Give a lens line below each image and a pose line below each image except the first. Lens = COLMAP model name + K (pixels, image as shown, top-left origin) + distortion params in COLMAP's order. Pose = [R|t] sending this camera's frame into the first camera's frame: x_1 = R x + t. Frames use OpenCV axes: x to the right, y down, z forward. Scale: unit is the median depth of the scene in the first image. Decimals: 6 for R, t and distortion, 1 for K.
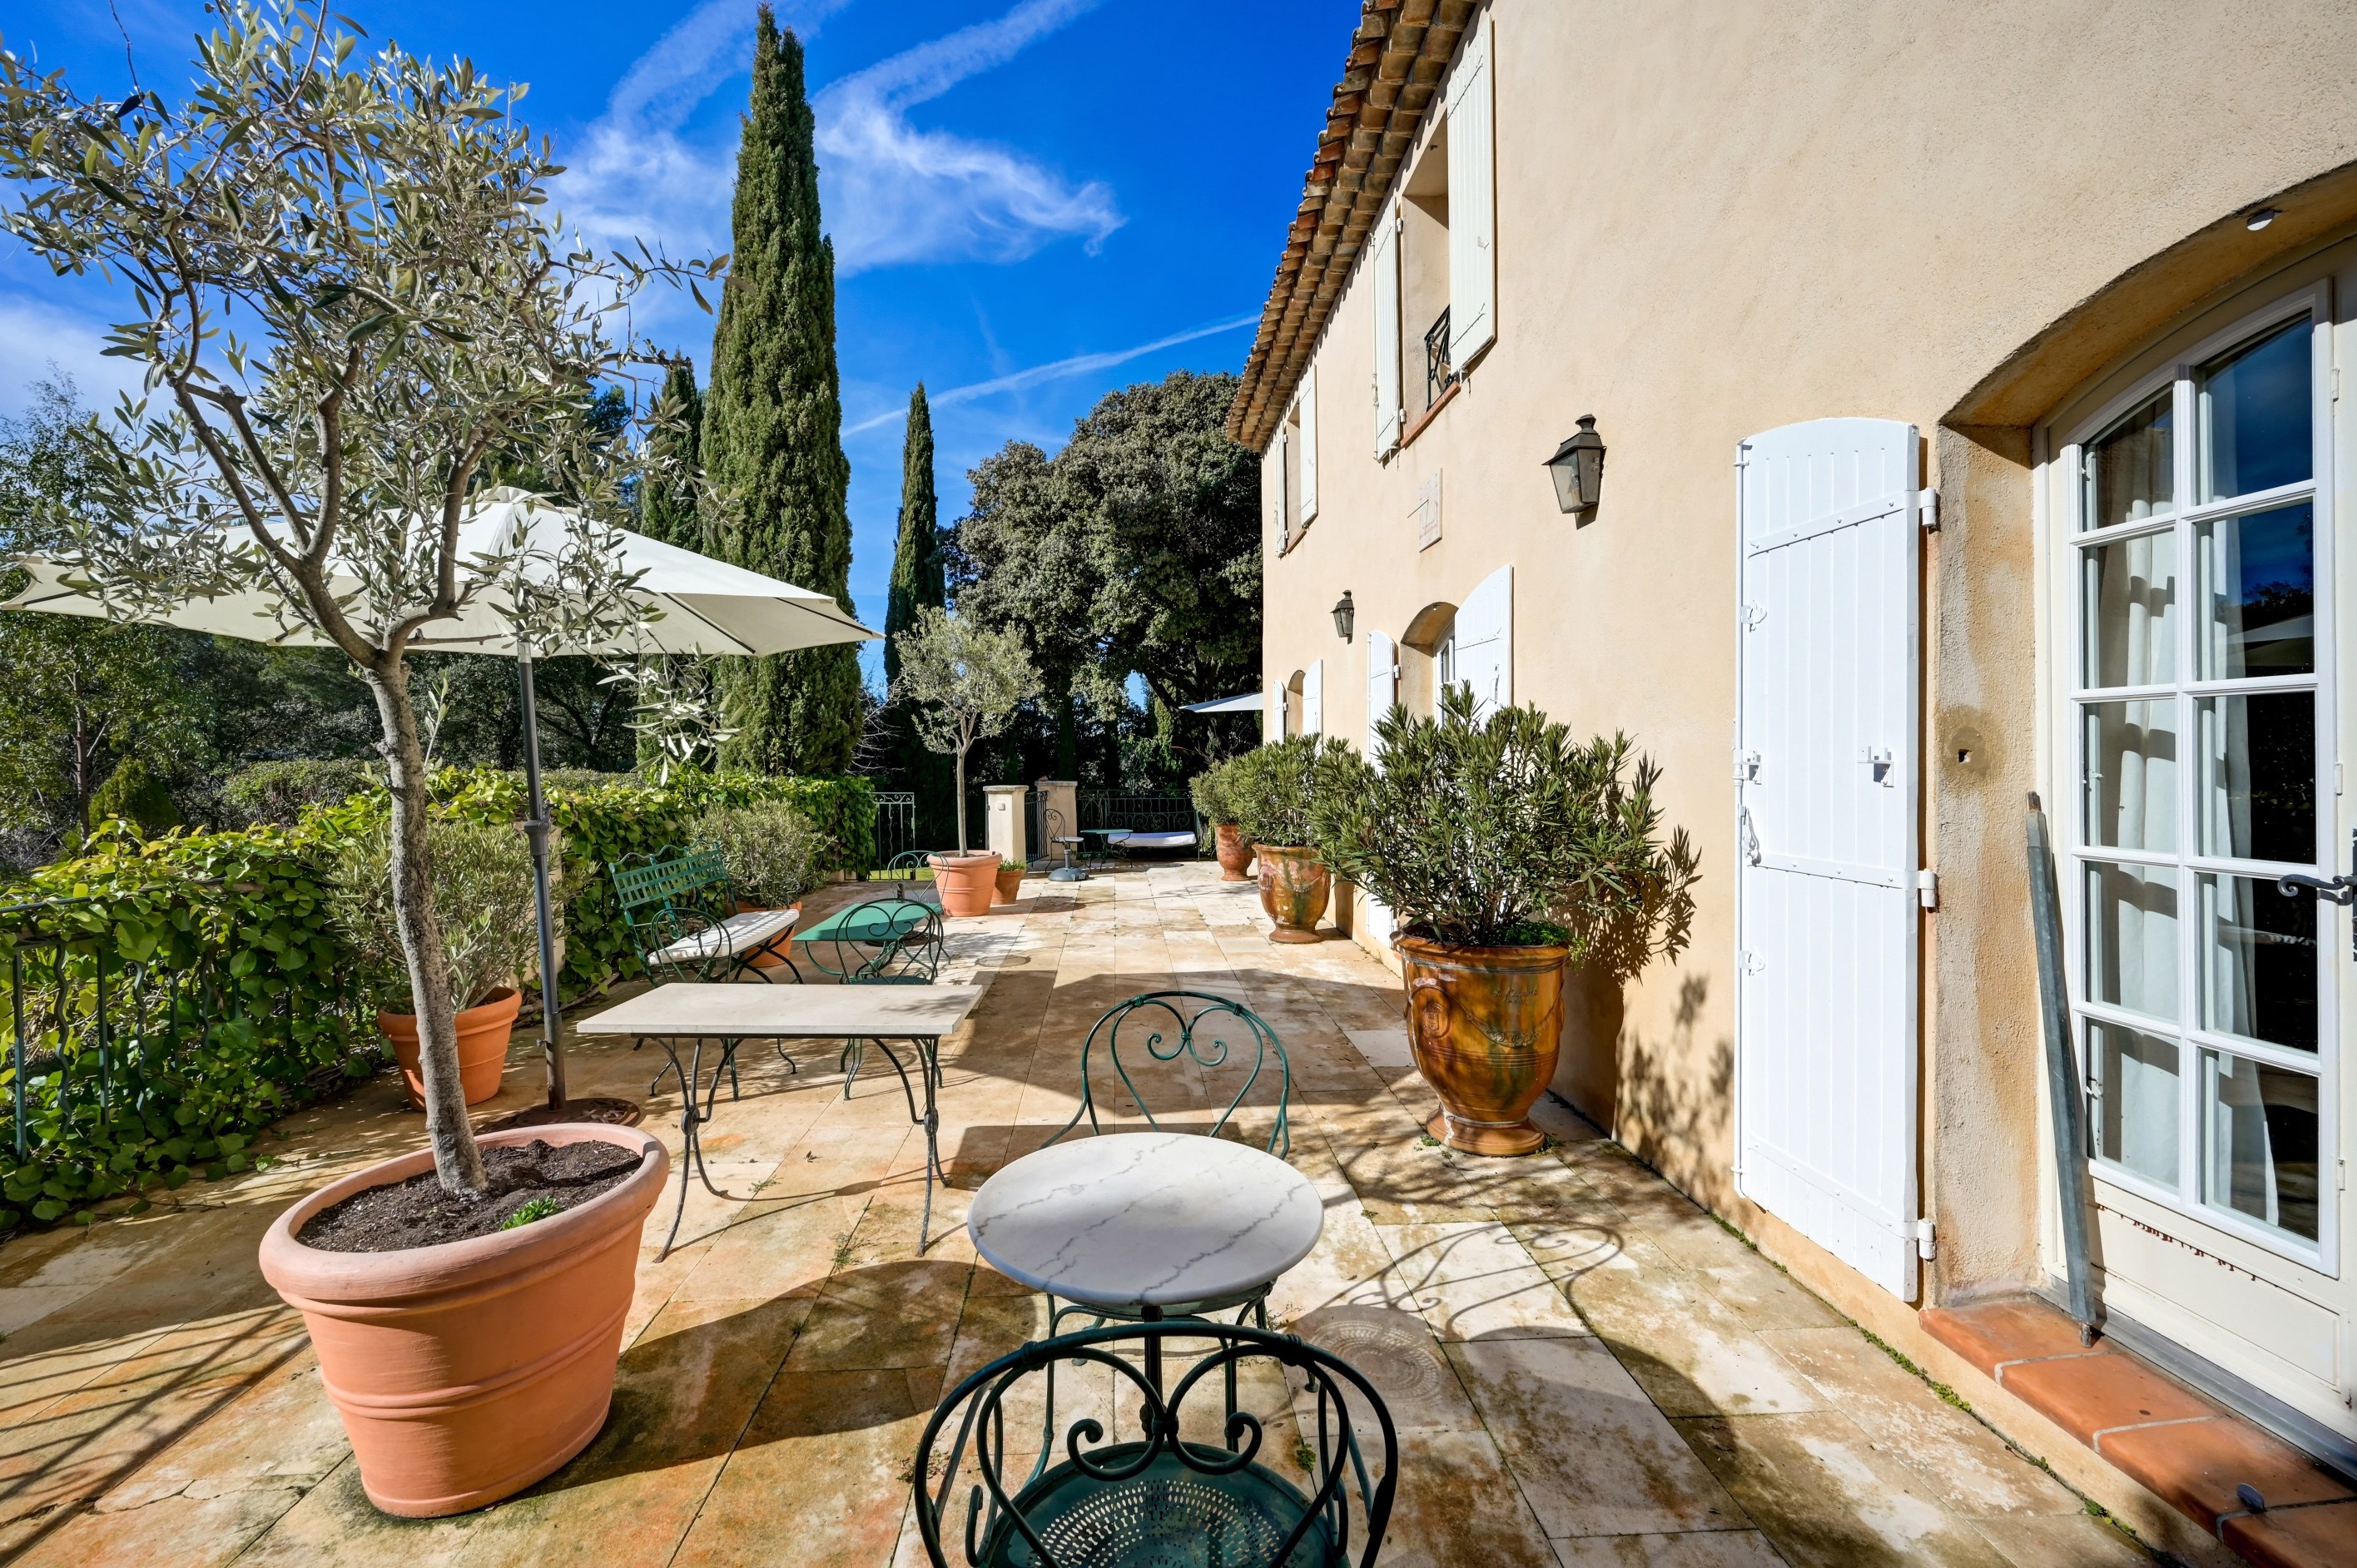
lens RADIAL K [[965.5, 0, 1175.1], [0, 965.5, 766.6], [0, 0, 1]] dist [-0.000095, -0.000459]
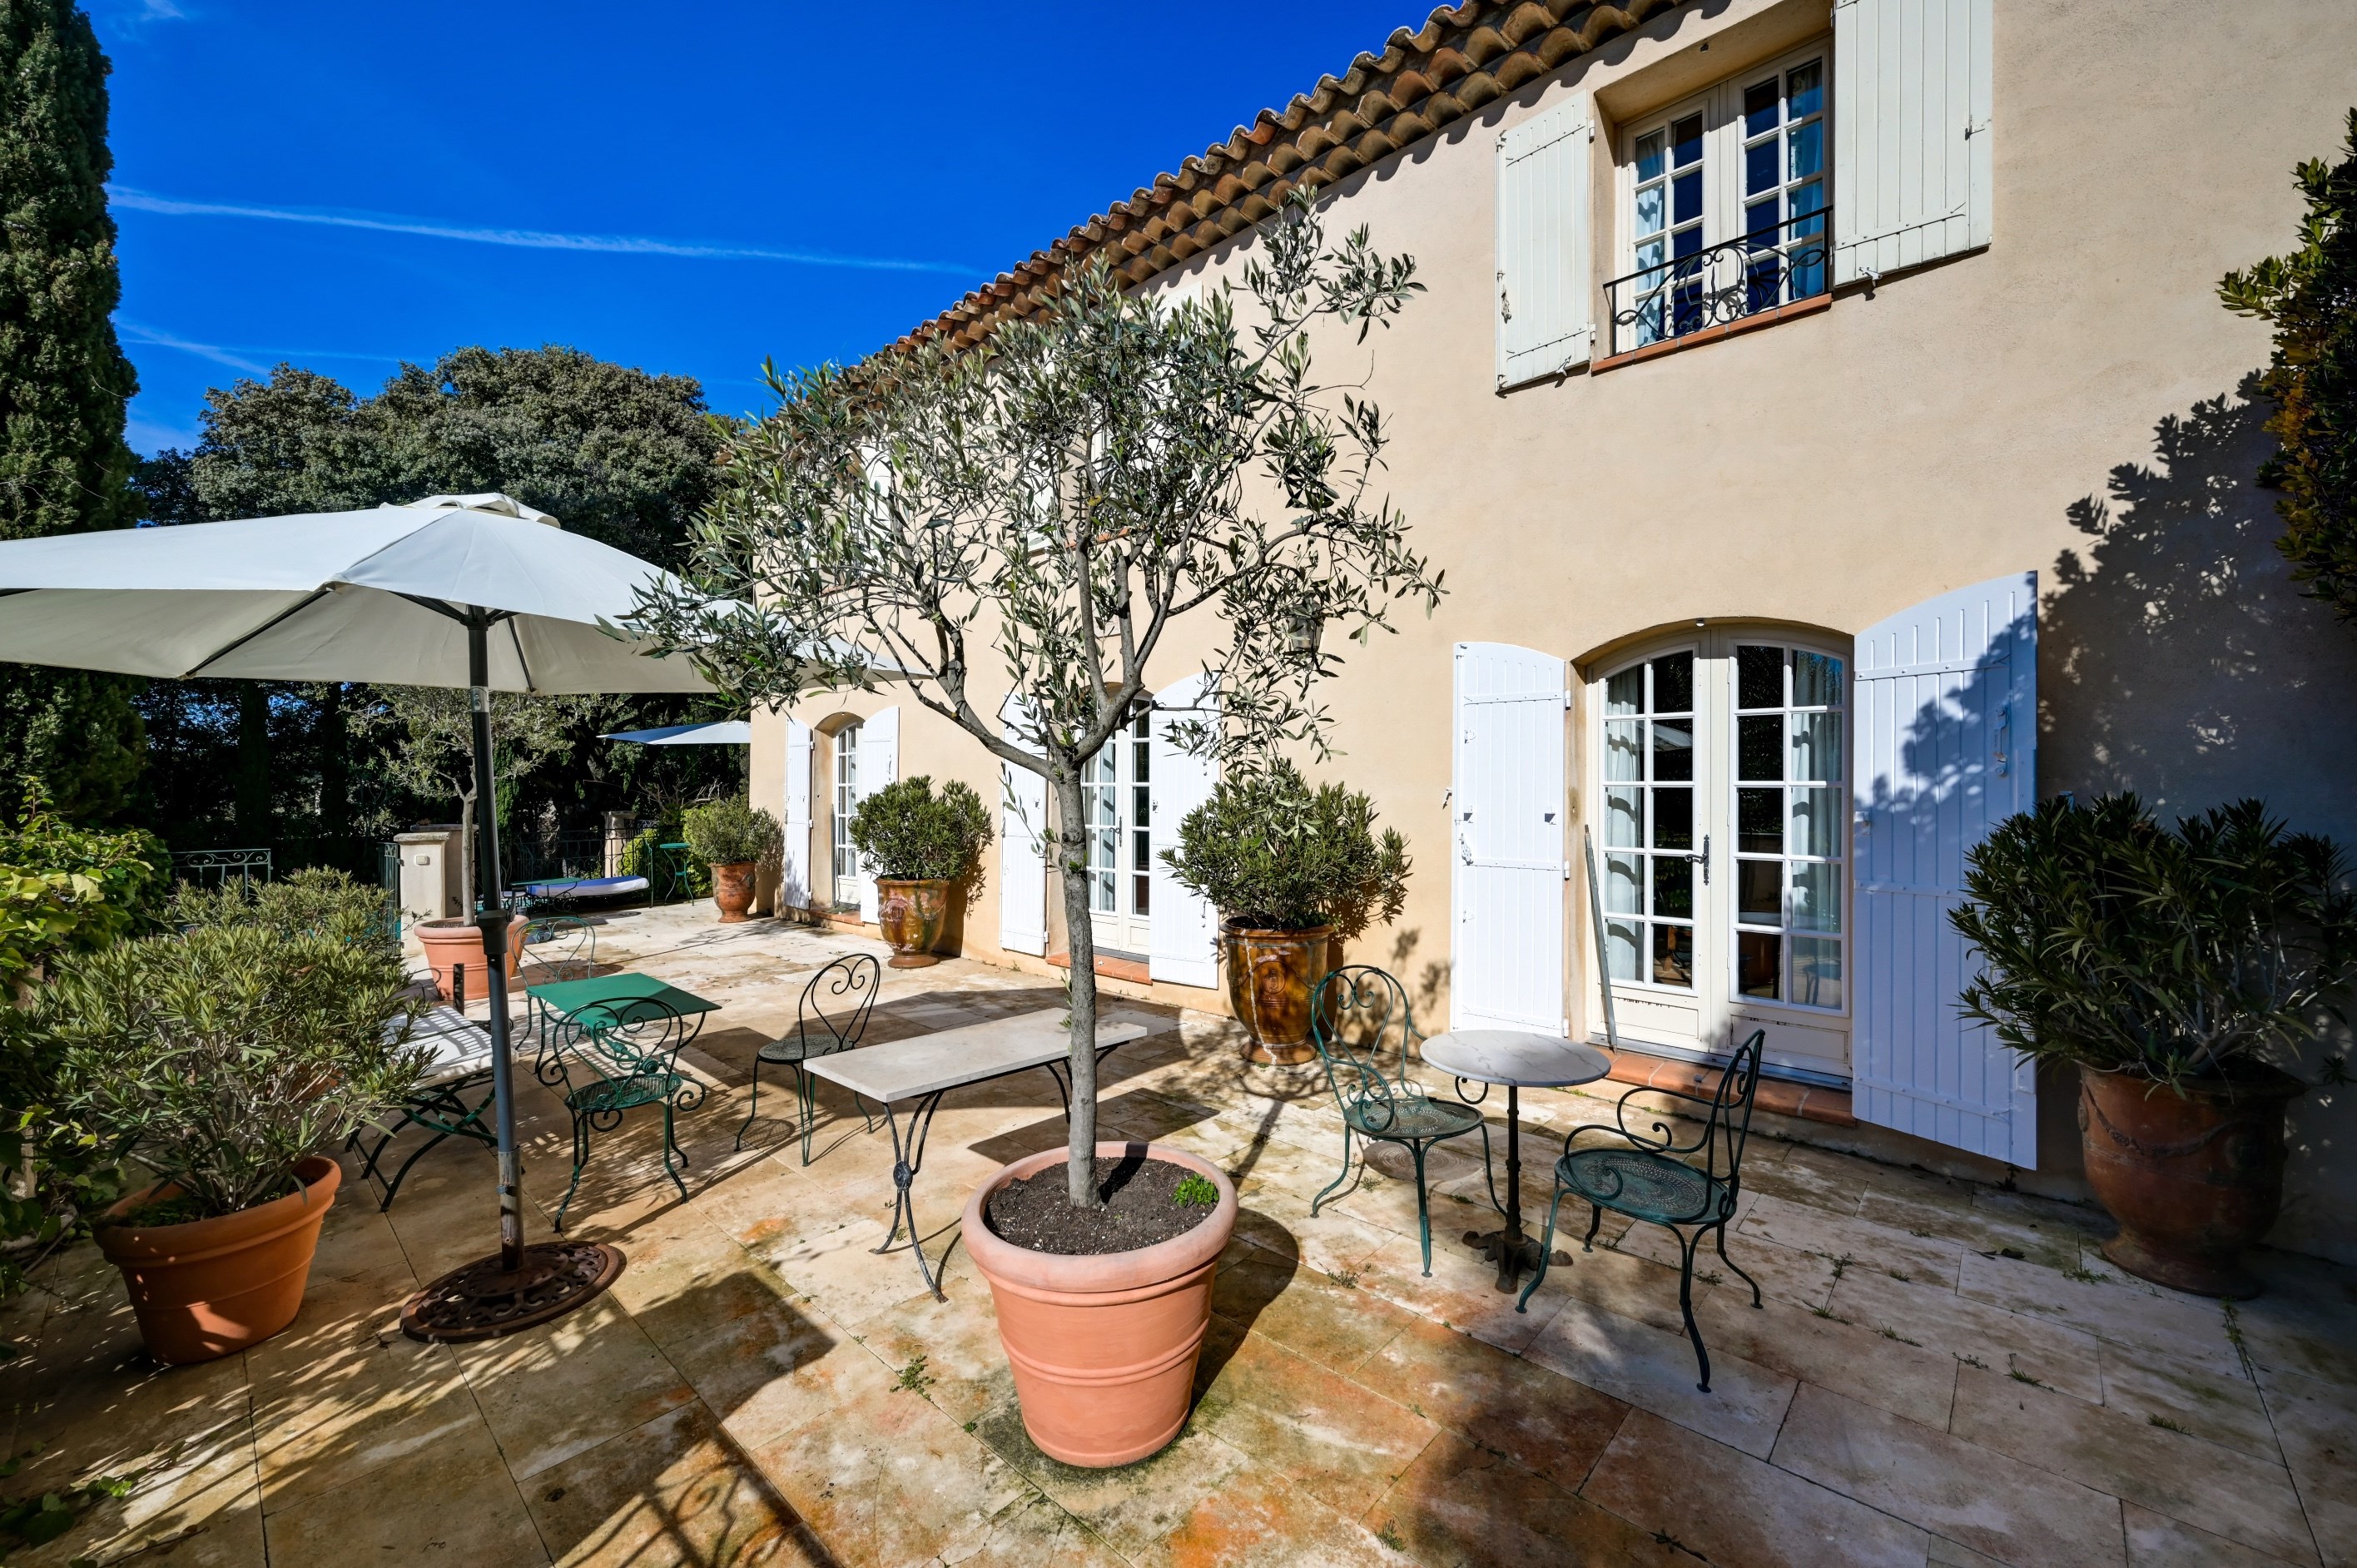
lens RADIAL K [[938.6, 0, 1178.5], [0, 938.6, 784.0], [0, 0, 1]] dist [0.000851, 0.000314]
pose [[0.712729, -0.004904, 0.701422, -0.890772], [0.007701, 0.999970, -0.000834, -0.049851], [-0.701397, 0.005996, 0.712746, 0.055966]]
